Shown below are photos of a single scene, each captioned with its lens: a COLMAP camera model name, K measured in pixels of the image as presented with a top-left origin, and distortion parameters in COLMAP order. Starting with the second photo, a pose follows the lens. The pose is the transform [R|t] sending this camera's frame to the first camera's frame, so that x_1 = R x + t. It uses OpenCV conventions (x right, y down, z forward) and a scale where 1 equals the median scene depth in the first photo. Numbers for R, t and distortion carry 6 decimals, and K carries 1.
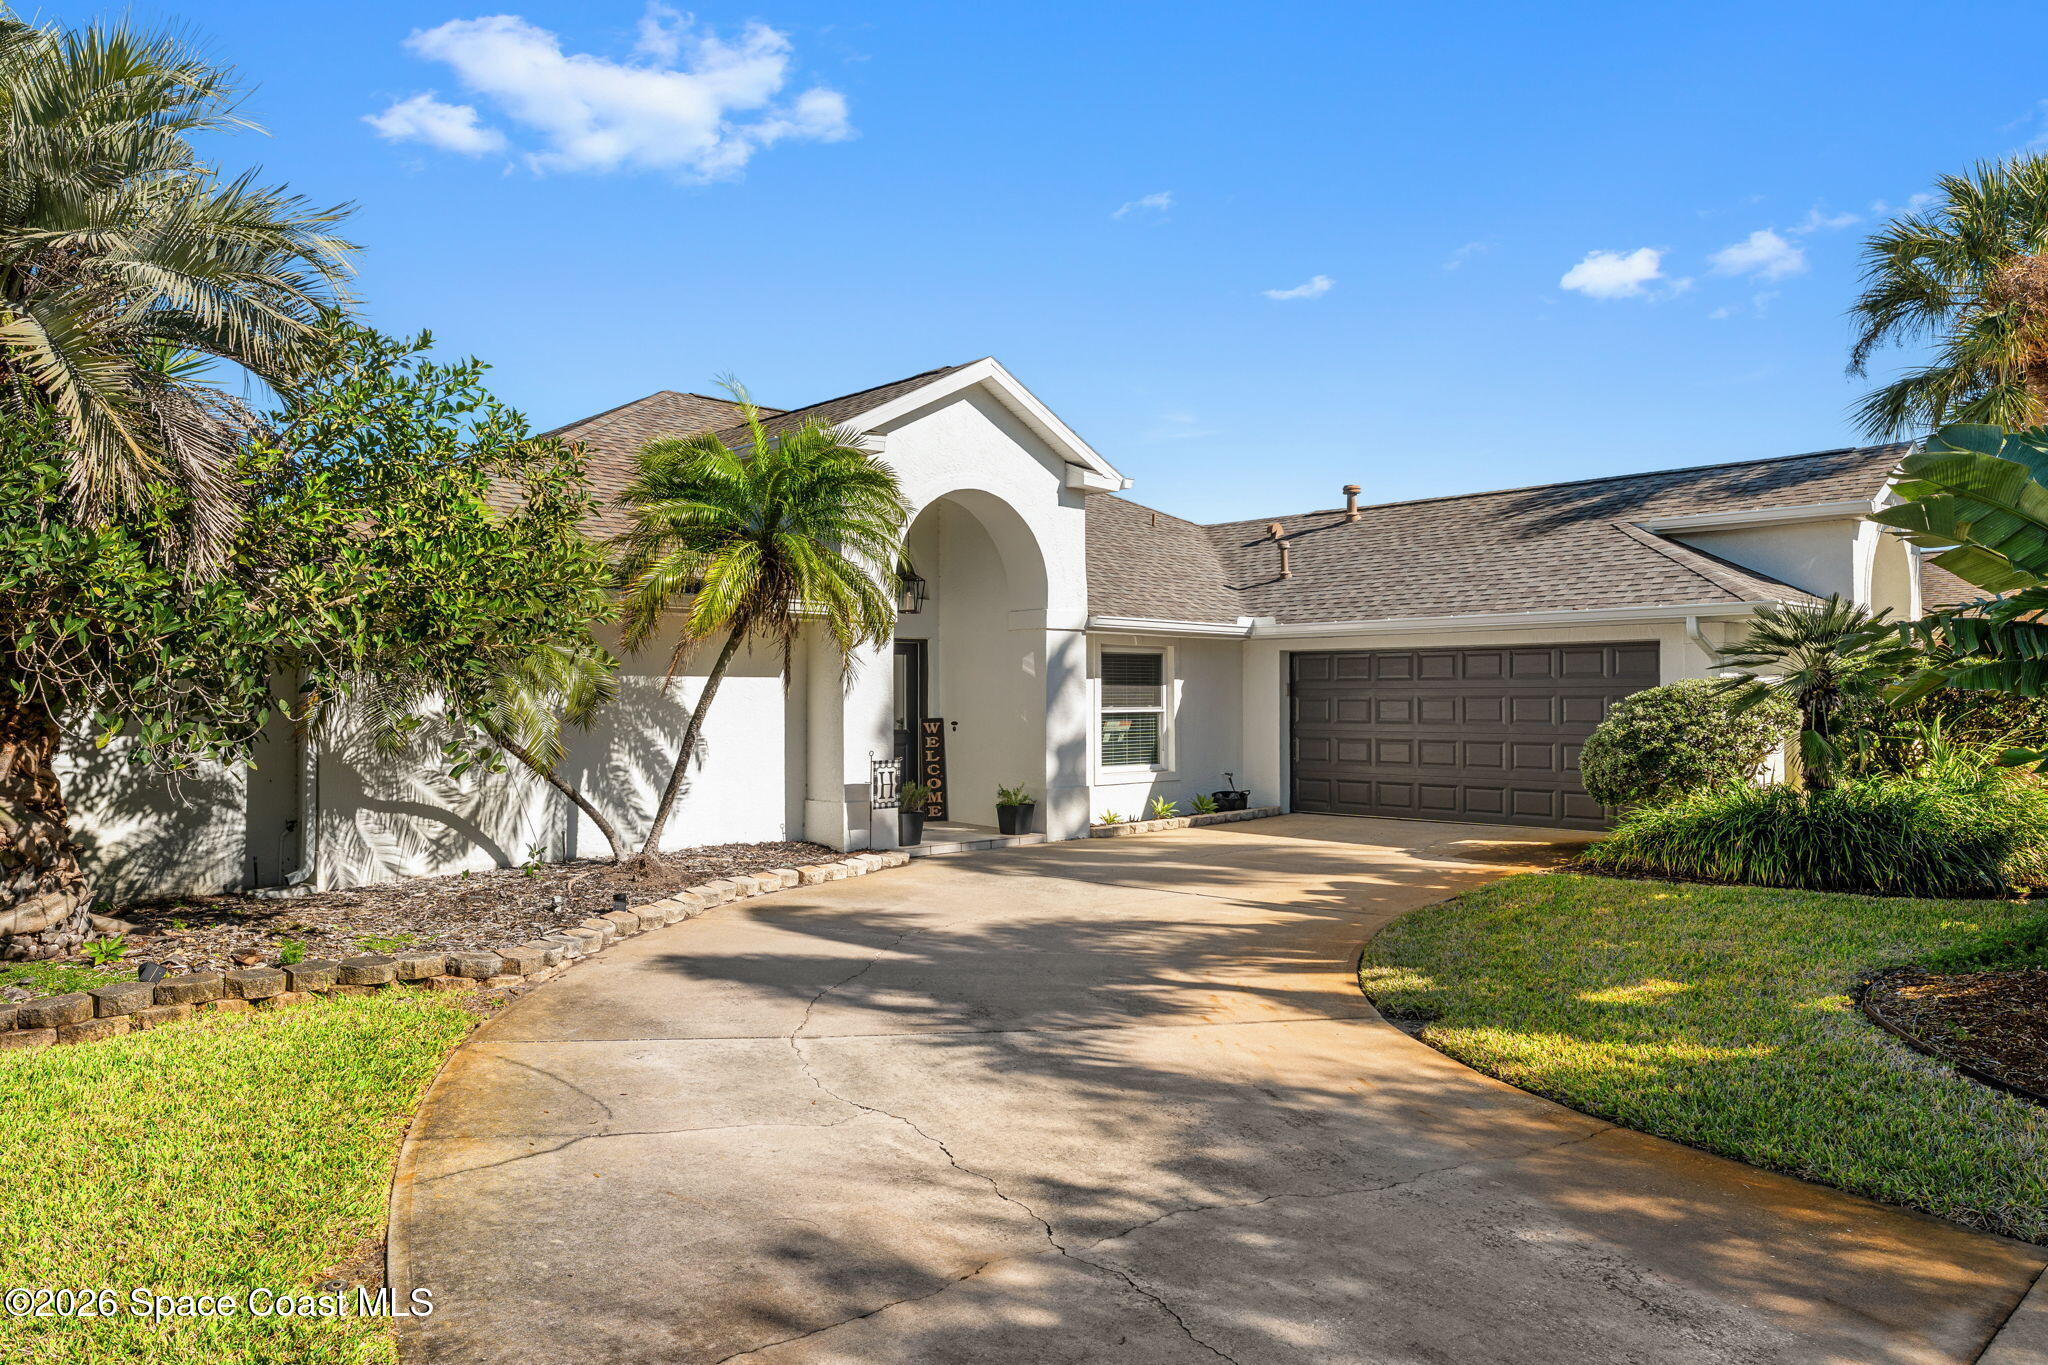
lens RADIAL K [[1396.2, 0, 1025.7], [0, 1396.2, 678.5], [0, 0, 1]] dist [0.021415, 0.003424]
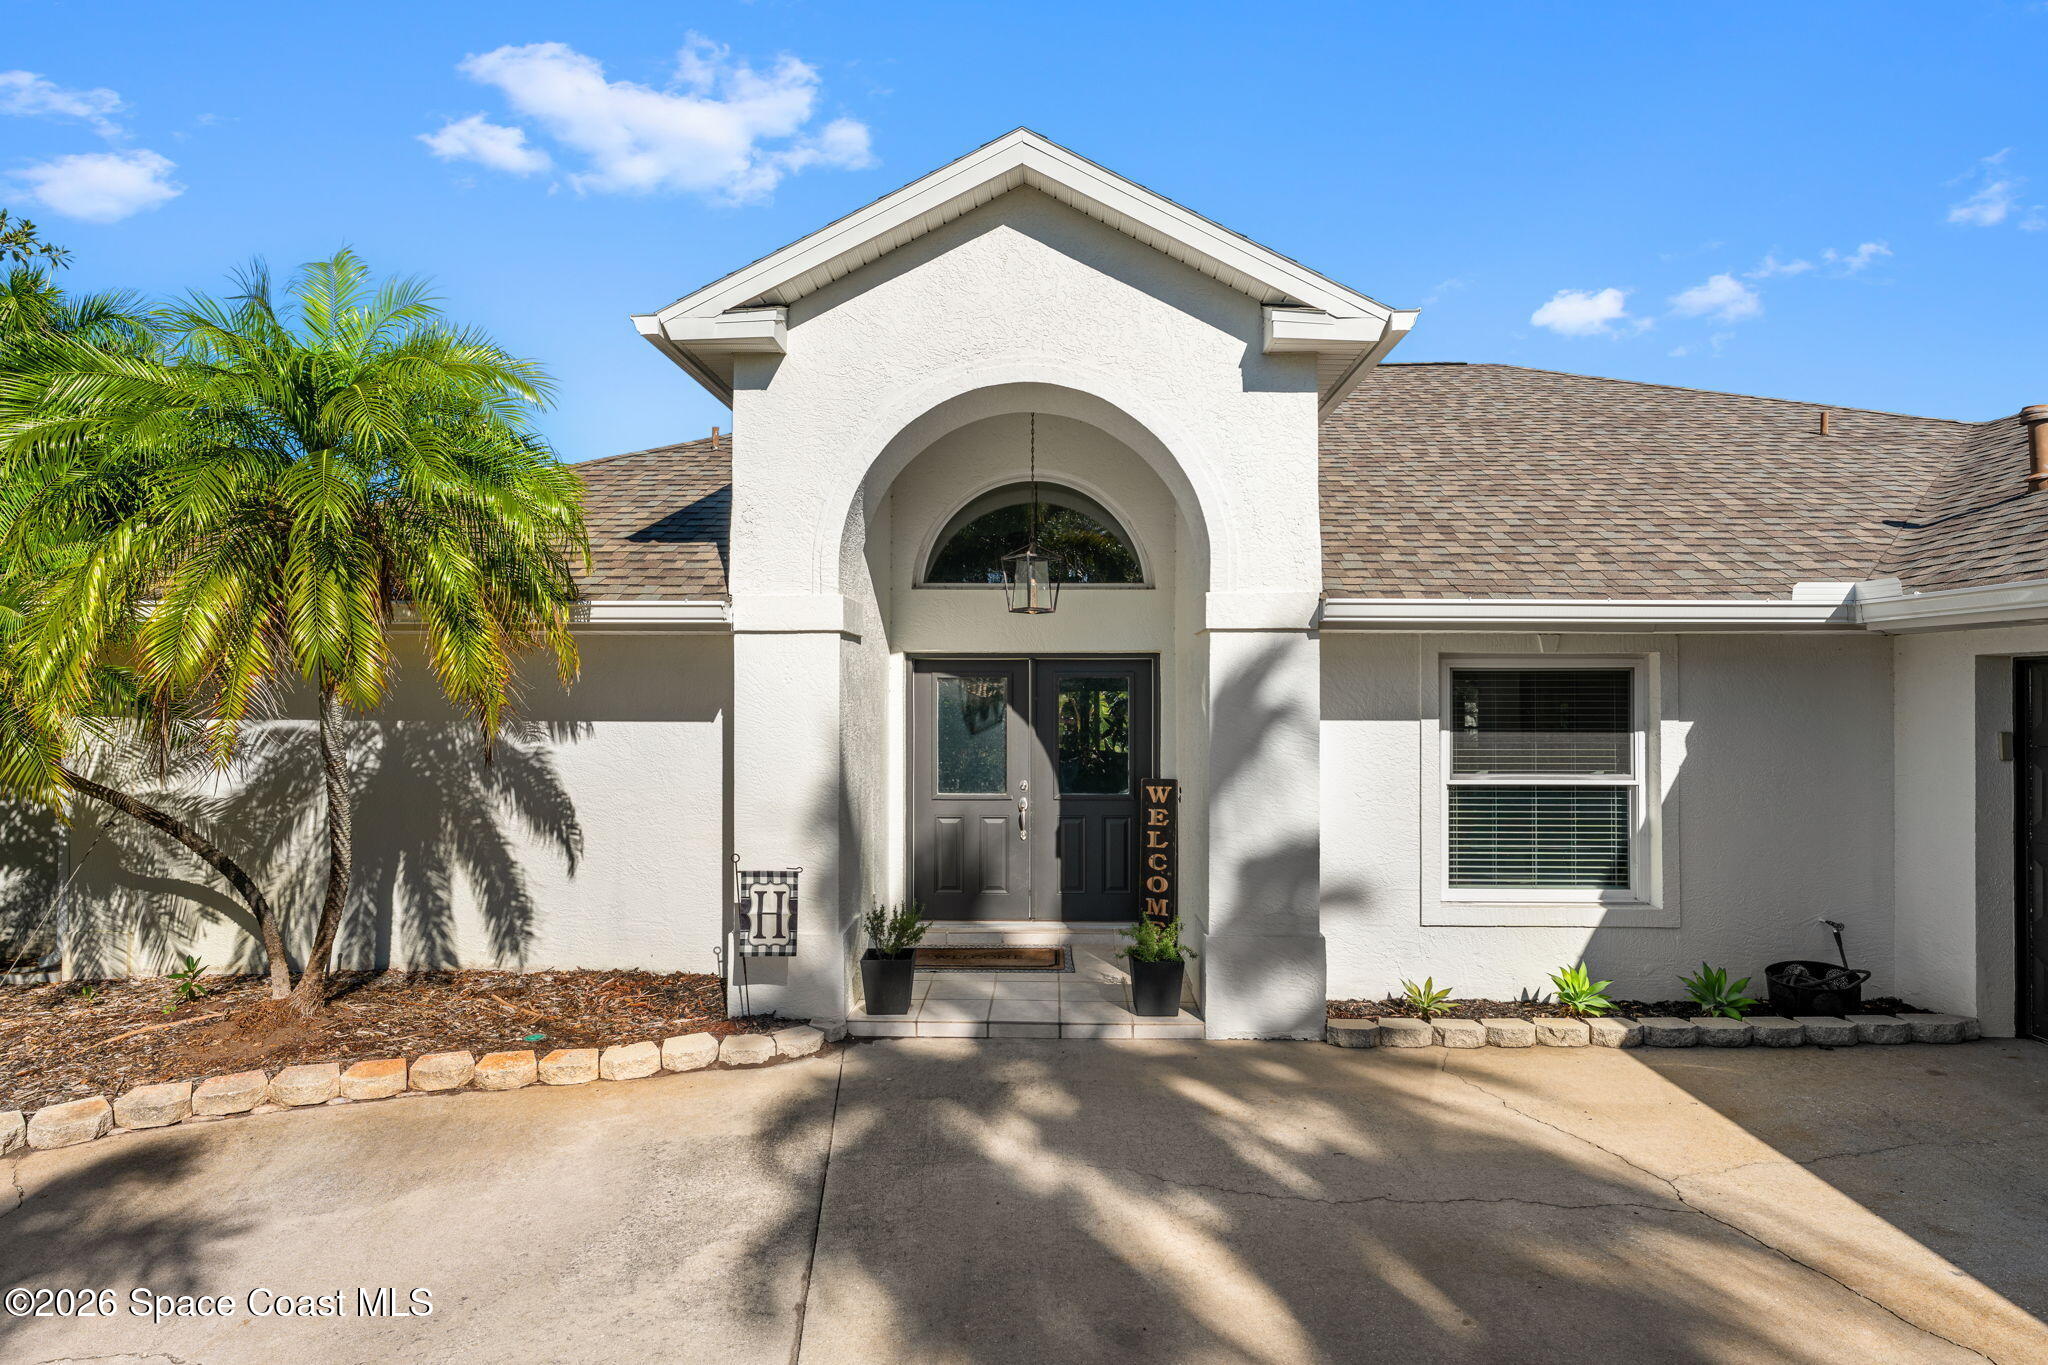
lens RADIAL K [[1063.8, 0, 1032.4], [0, 1063.8, 677.0], [0, 0, 1]] dist [-0.000733, -0.000507]
pose [[0.701512, -0.005791, -0.712635, 0.245666], [0.006938, 0.999975, -0.001296, -0.017802], [0.712624, -0.004035, 0.701534, 0.659153]]
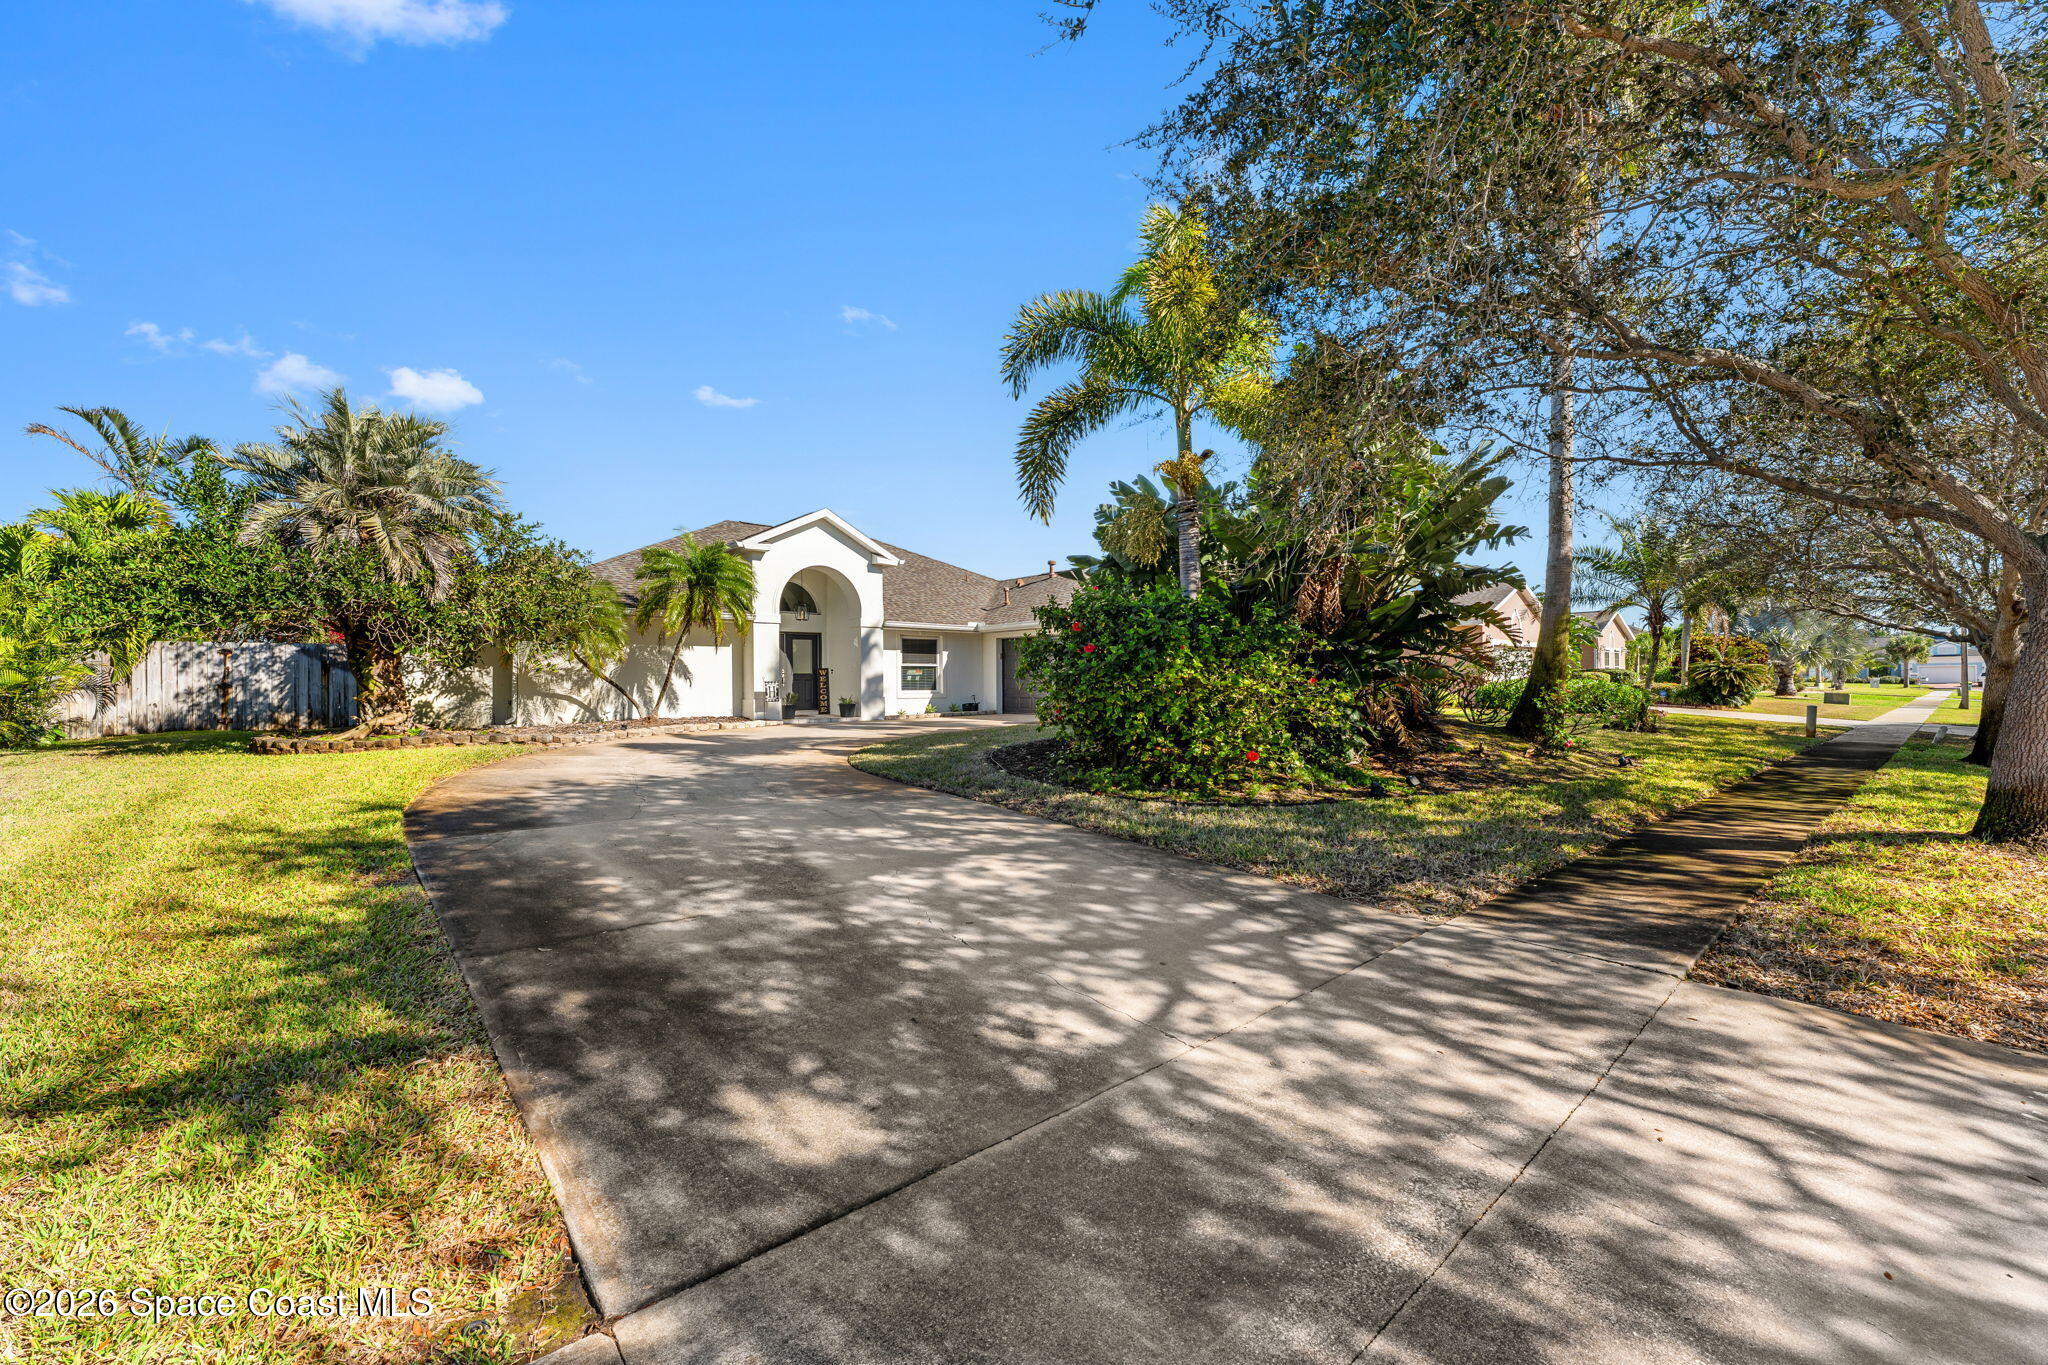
lens RADIAL K [[819.4, 0, 1030.8], [0, 819.4, 680.2], [0, 0, 1]] dist [-0.000281, 0.000664]
pose [[0.998813, -0.007054, -0.048191, 0.345283], [0.007367, 0.999953, 0.006315, 0.043886], [0.048144, -0.006663, 0.998818, -0.307351]]
